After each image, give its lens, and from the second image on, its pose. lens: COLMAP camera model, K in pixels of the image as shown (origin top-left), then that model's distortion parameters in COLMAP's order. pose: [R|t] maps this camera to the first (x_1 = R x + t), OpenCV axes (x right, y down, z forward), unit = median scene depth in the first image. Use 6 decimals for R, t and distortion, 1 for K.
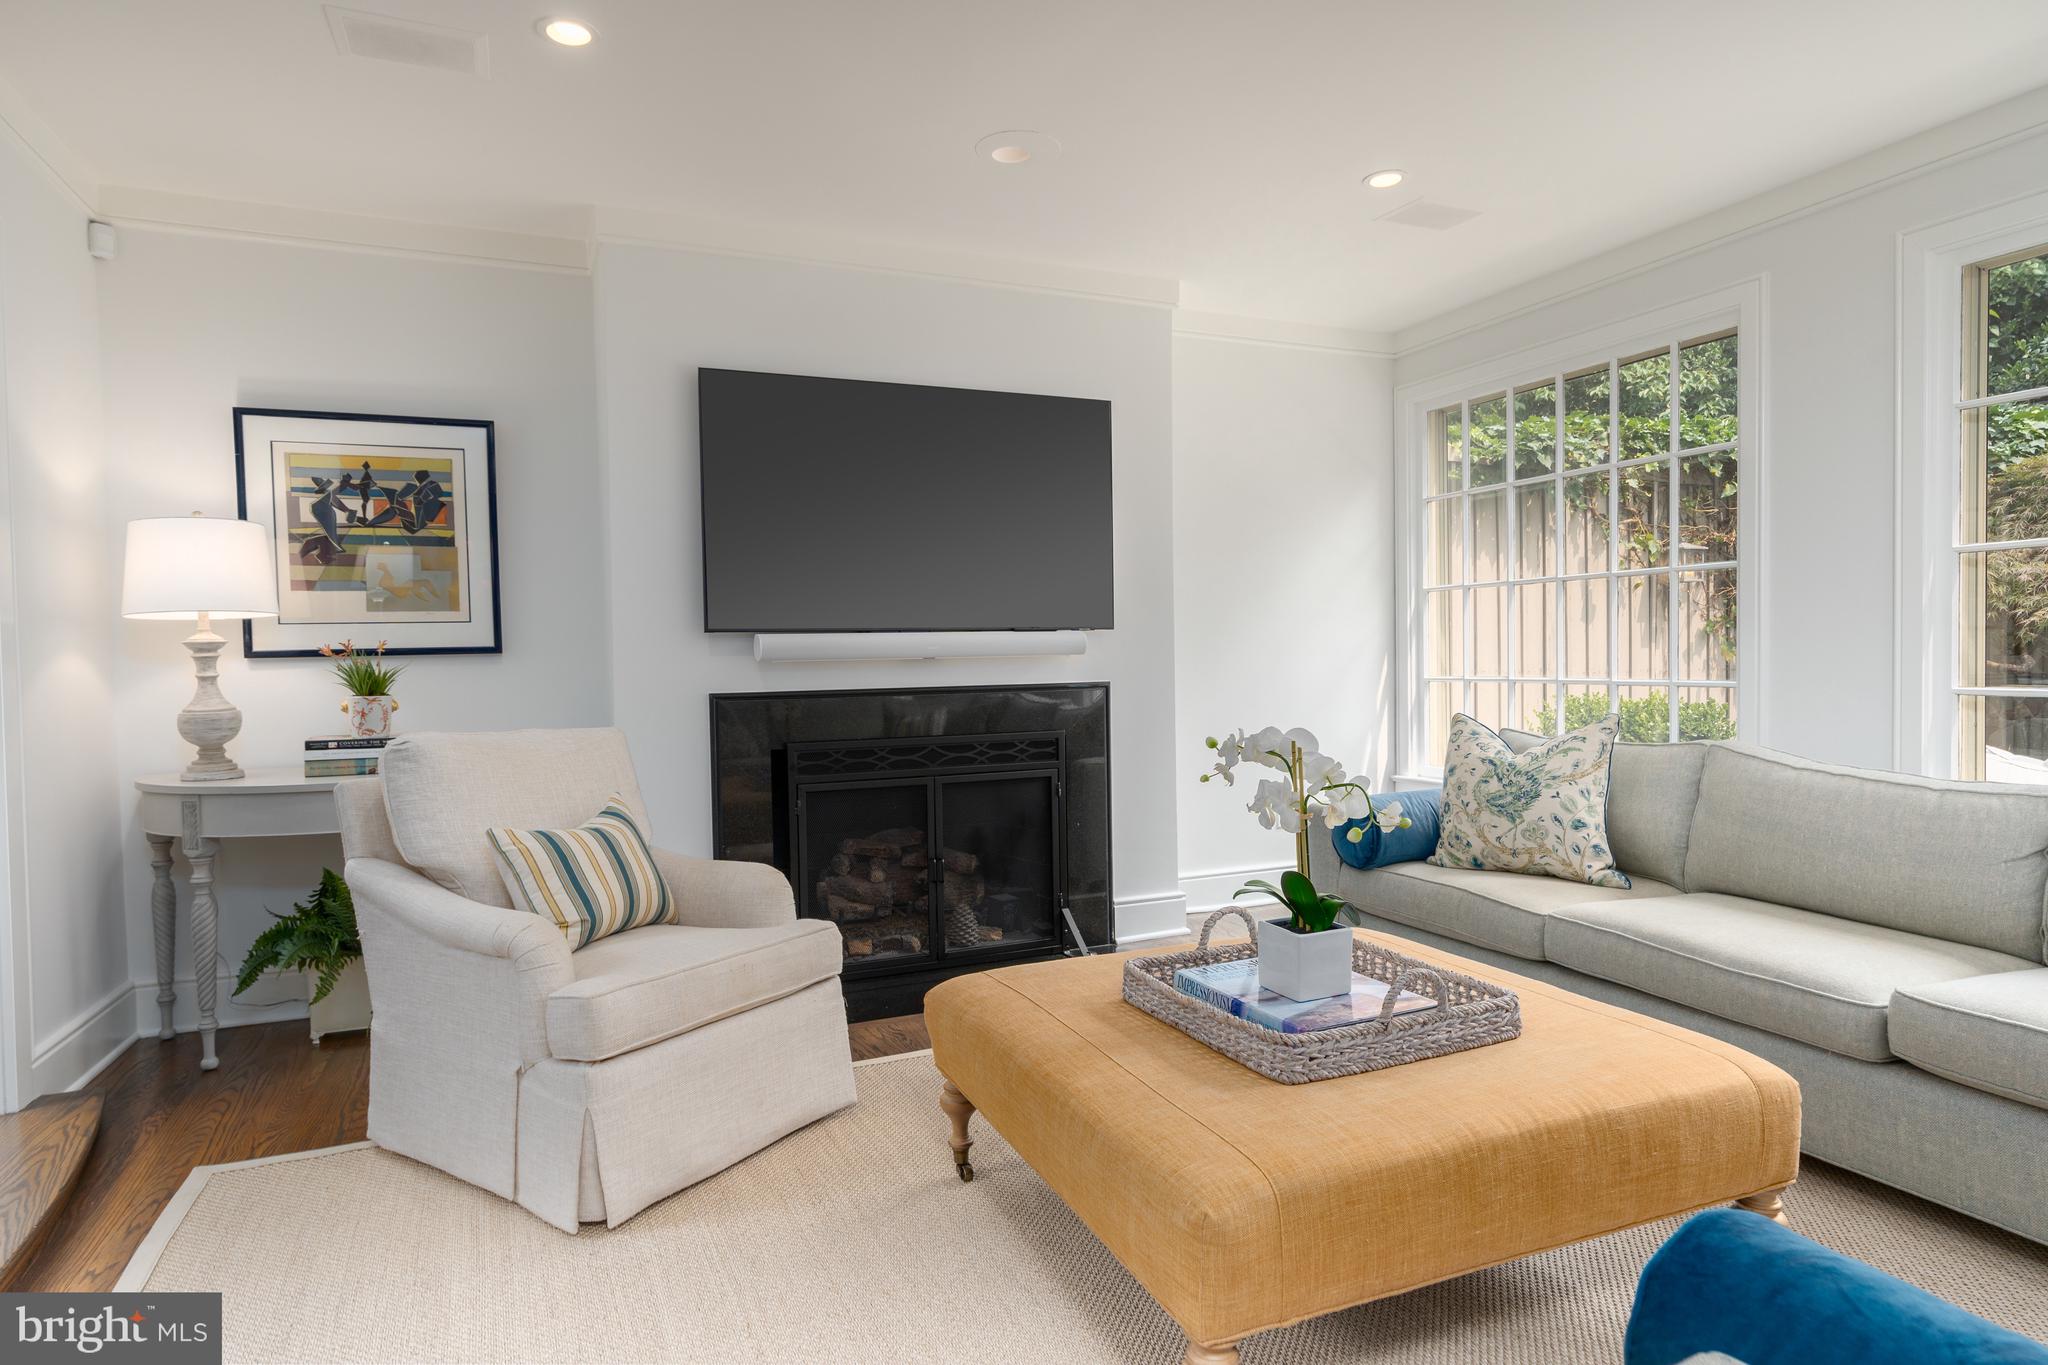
lens RADIAL K [[1169.8, 0, 1028.7], [0, 1169.8, 674.7], [0, 0, 1]] dist [-0.000128, 0.002250]
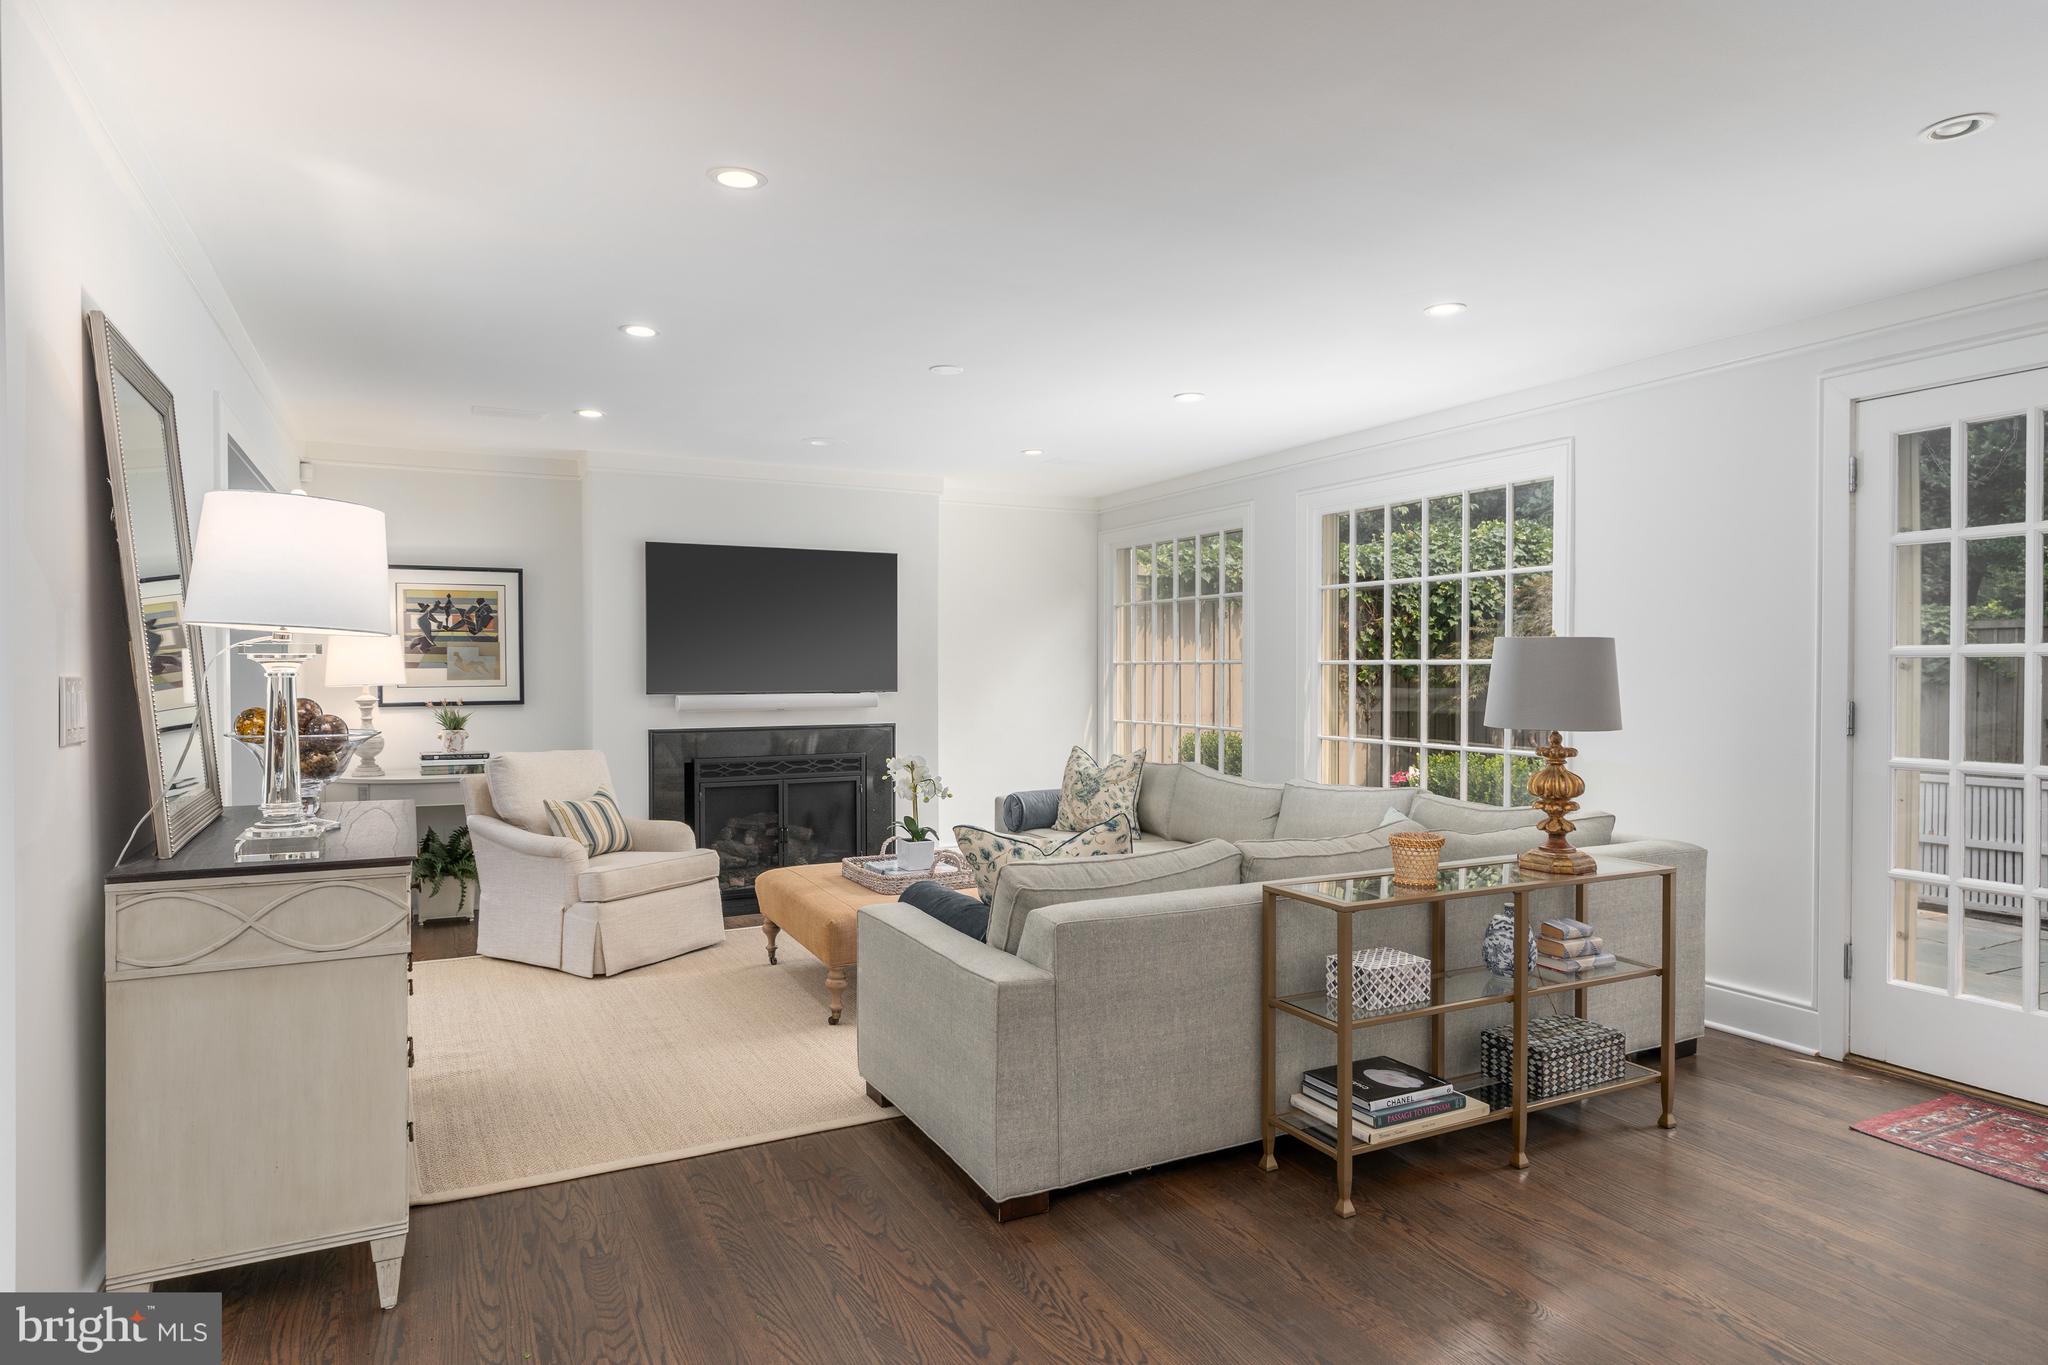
lens RADIAL K [[1169.8, 0, 1026.7], [0, 1169.8, 680.3], [0, 0, 1]] dist [-0.000128, 0.002250]
pose [[0.997751, 0.014351, 0.065477, 0.179139], [-0.013763, 0.999861, -0.009421, -0.051086], [-0.065603, 0.008499, 0.997810, -0.803531]]
